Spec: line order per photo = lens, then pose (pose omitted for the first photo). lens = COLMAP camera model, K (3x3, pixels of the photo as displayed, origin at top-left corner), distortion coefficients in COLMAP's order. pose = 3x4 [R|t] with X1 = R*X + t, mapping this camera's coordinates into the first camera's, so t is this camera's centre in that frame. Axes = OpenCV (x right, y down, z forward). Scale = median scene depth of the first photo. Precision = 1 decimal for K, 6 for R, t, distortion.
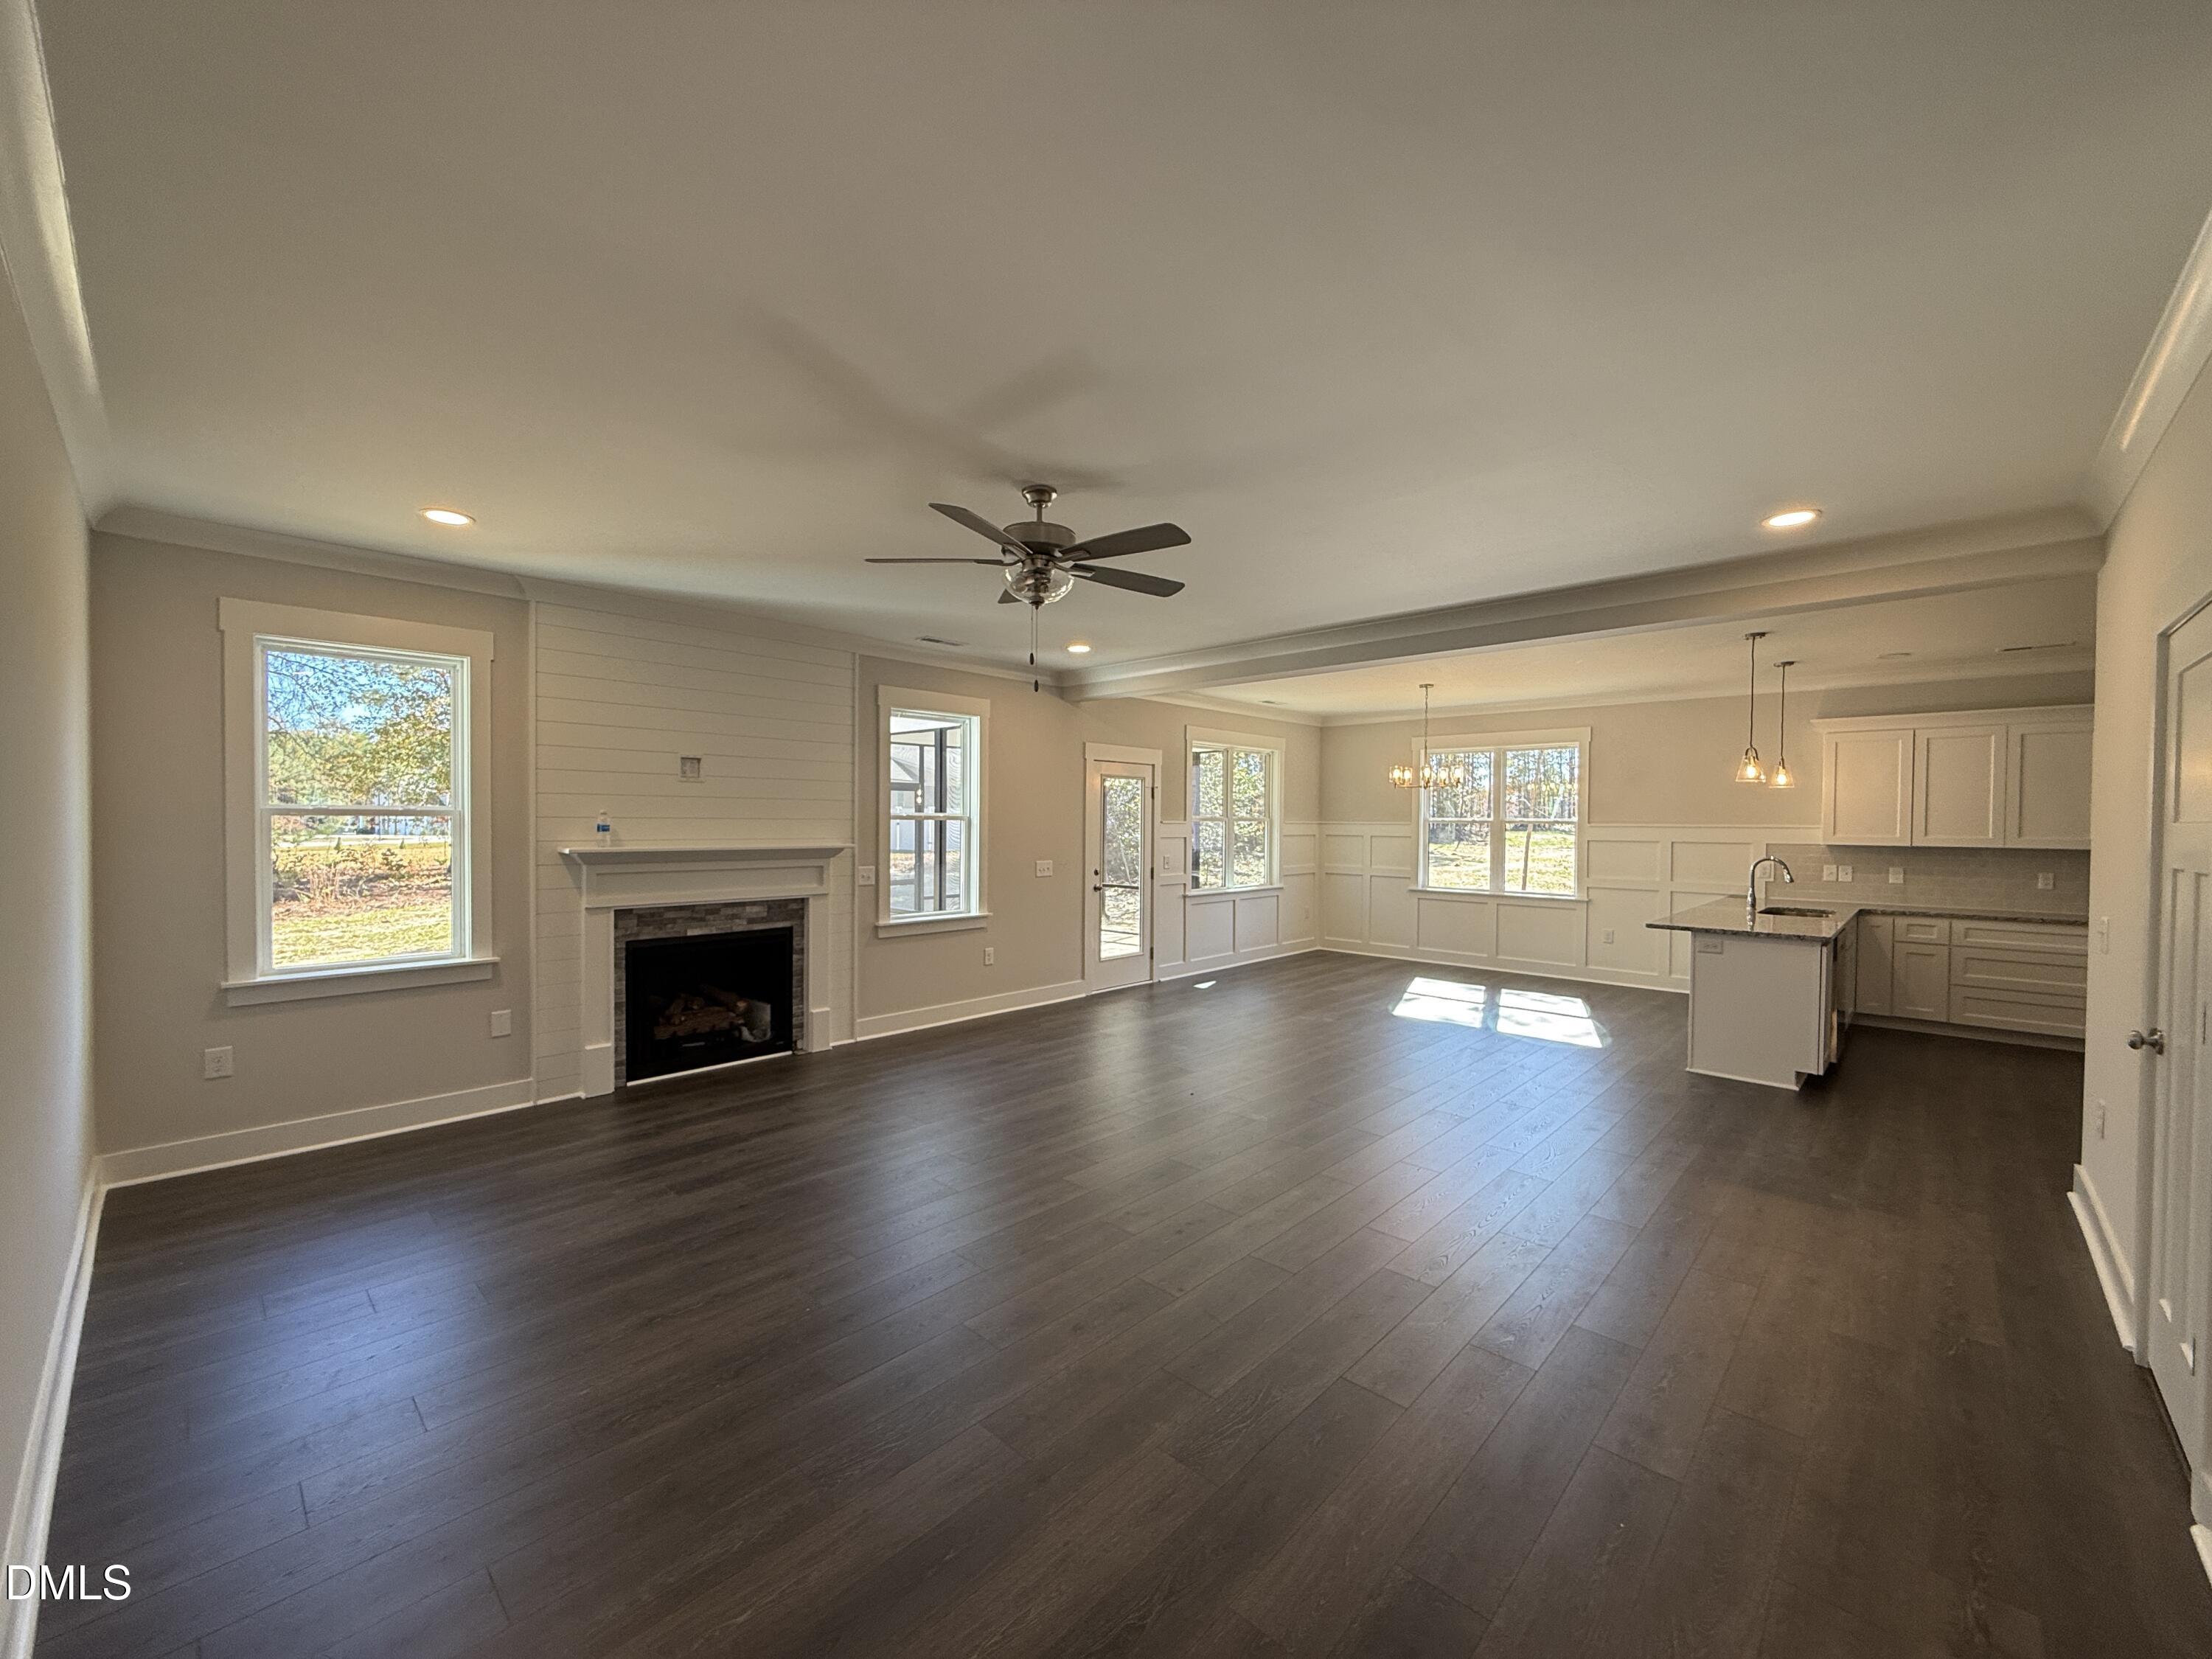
lens RADIAL K [[877.8, 0, 1106.0], [0, 877.8, 829.5], [0, 0, 1]] dist [-0.000295, -0.000237]
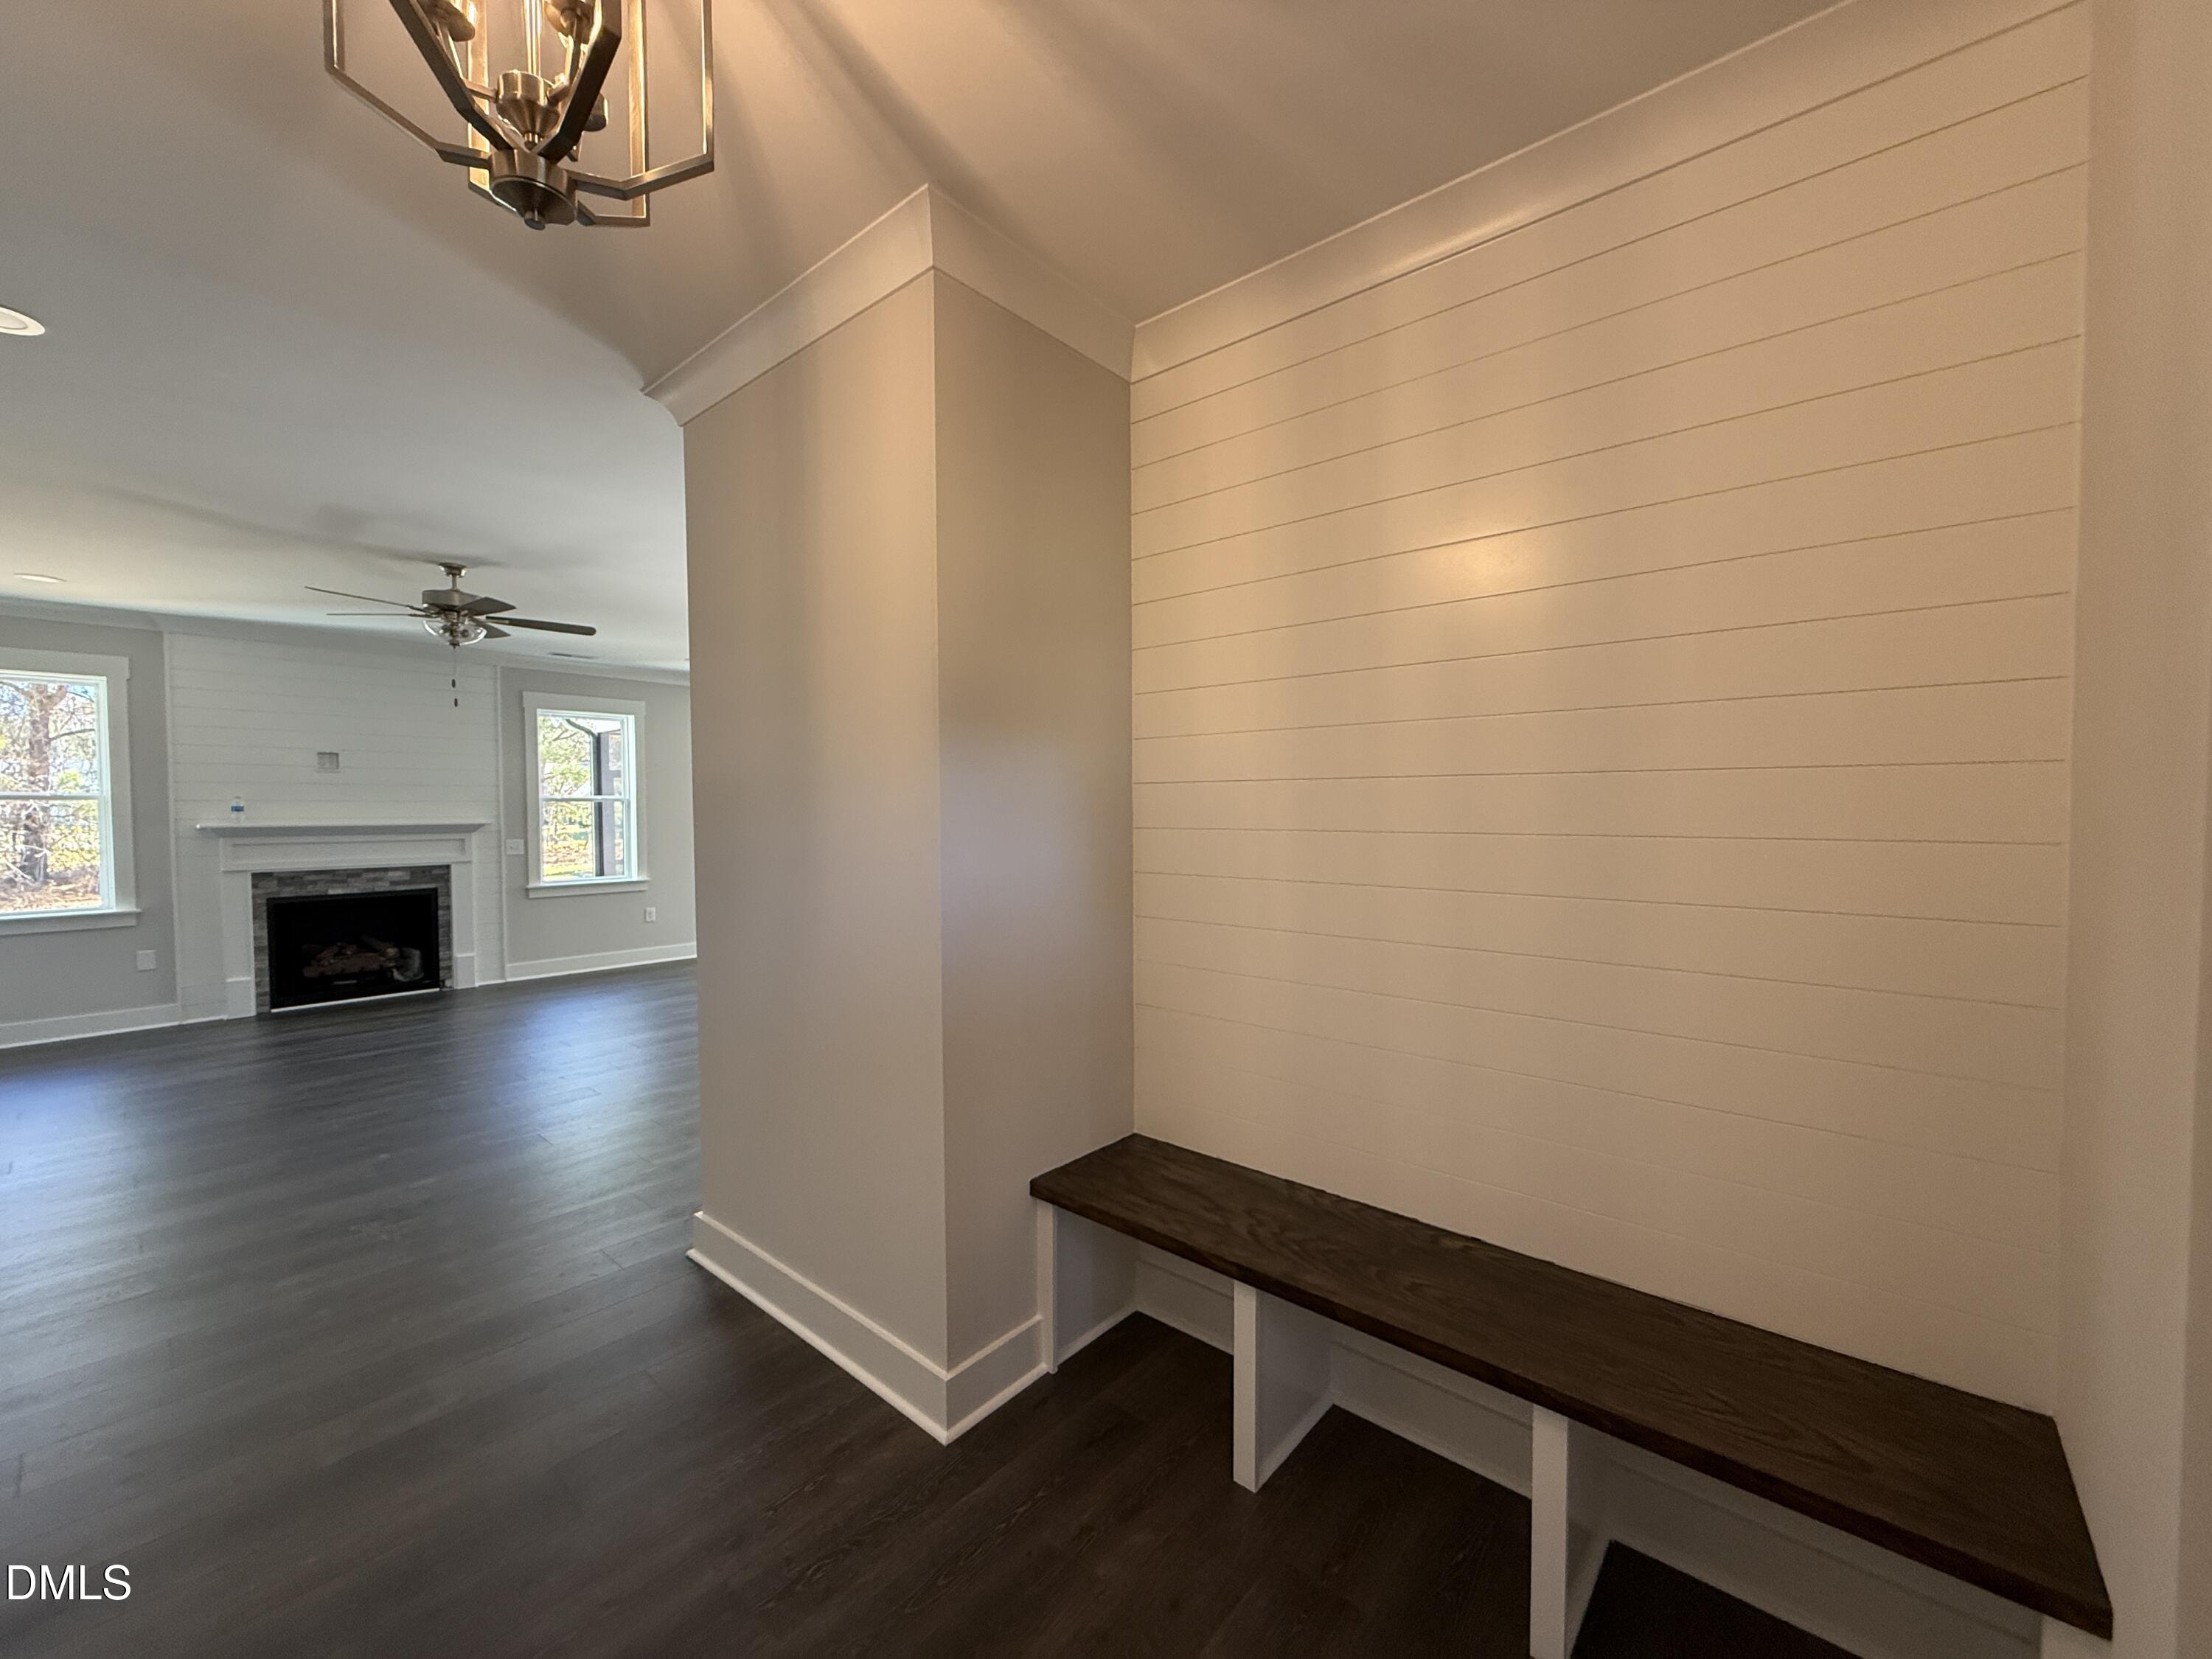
lens RADIAL K [[877.8, 0, 1106.0], [0, 877.8, 829.5], [0, 0, 1]] dist [-0.000295, -0.000237]
pose [[0.998702, -0.009549, 0.050041, 0.539998], [0.008649, 0.999798, 0.018170, 0.014107], [-0.050204, -0.017713, 0.998582, -0.291571]]
